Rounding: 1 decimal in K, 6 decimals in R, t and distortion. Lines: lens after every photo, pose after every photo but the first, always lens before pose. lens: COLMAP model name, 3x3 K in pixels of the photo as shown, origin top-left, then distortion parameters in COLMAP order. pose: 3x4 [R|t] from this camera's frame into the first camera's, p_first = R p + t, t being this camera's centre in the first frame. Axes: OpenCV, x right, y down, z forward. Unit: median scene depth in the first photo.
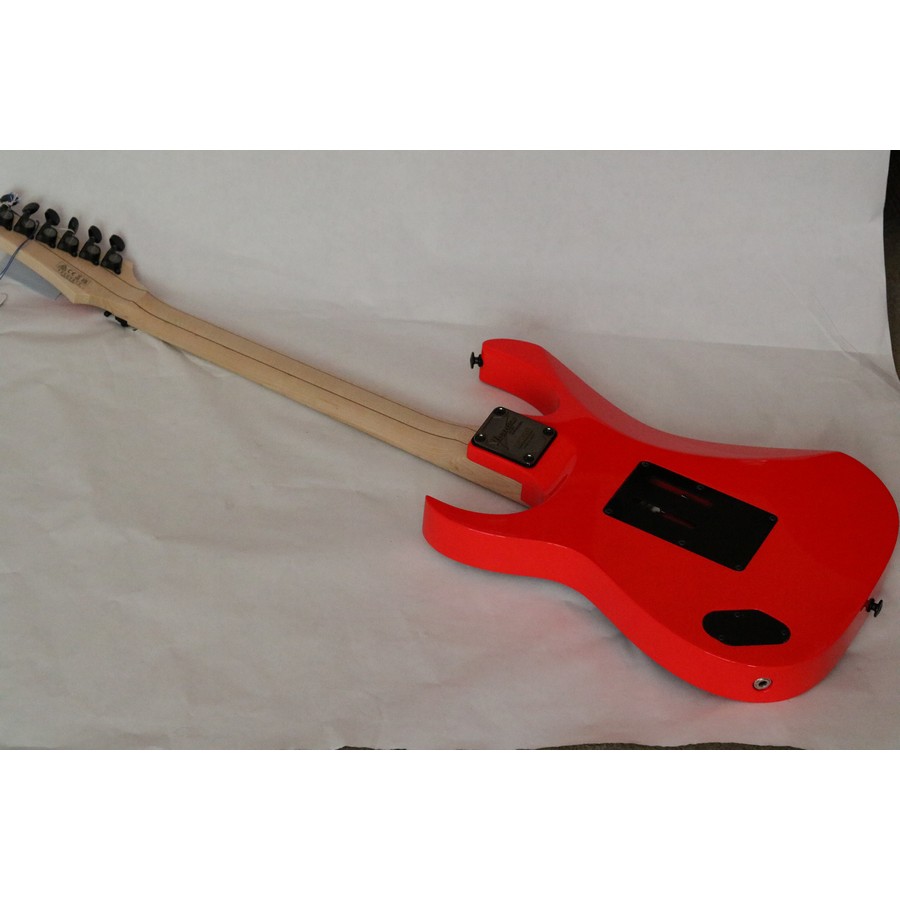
lens RADIAL K [[1846.0, 0, 448.8], [0, 1846.0, 449.6], [0, 0, 1]] dist [-0.000319, 0.000000]
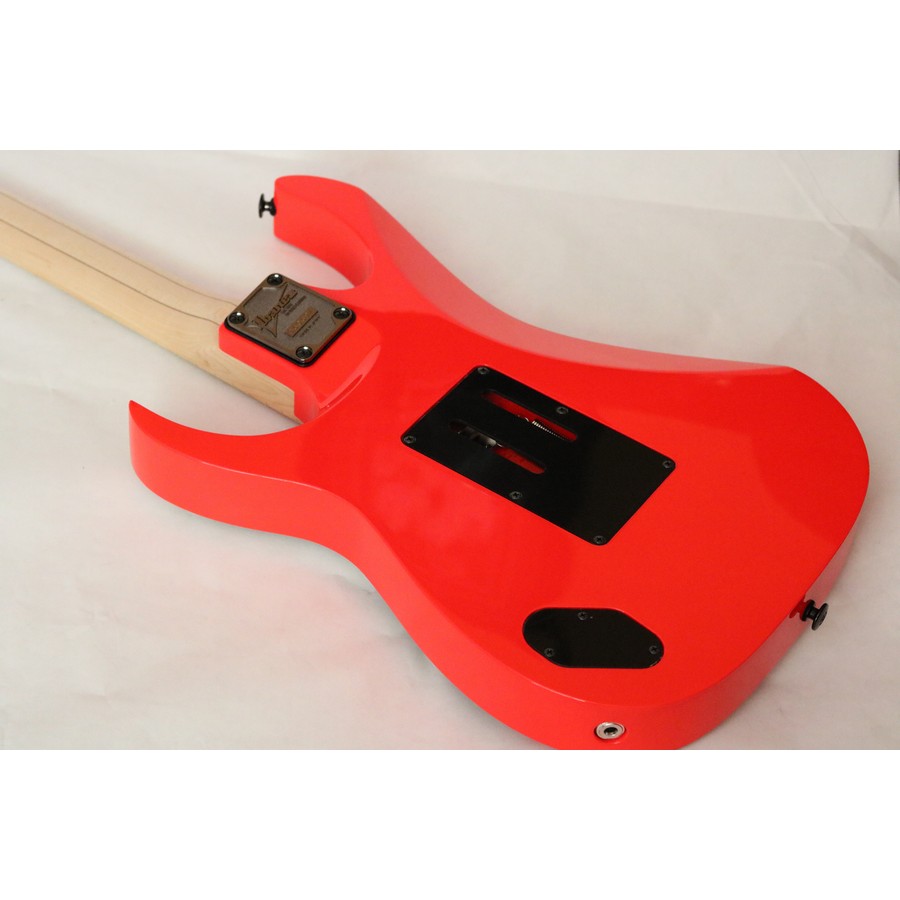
lens RADIAL K [[1846.0, 0, 451.2], [0, 1846.0, 451.1], [0, 0, 1]] dist [-0.000319, 0.000000]
pose [[0.996602, 0.053559, -0.062576, 0.136658], [-0.050751, 0.997668, 0.045637, 0.007096], [0.064874, -0.042306, 0.996996, 0.348504]]
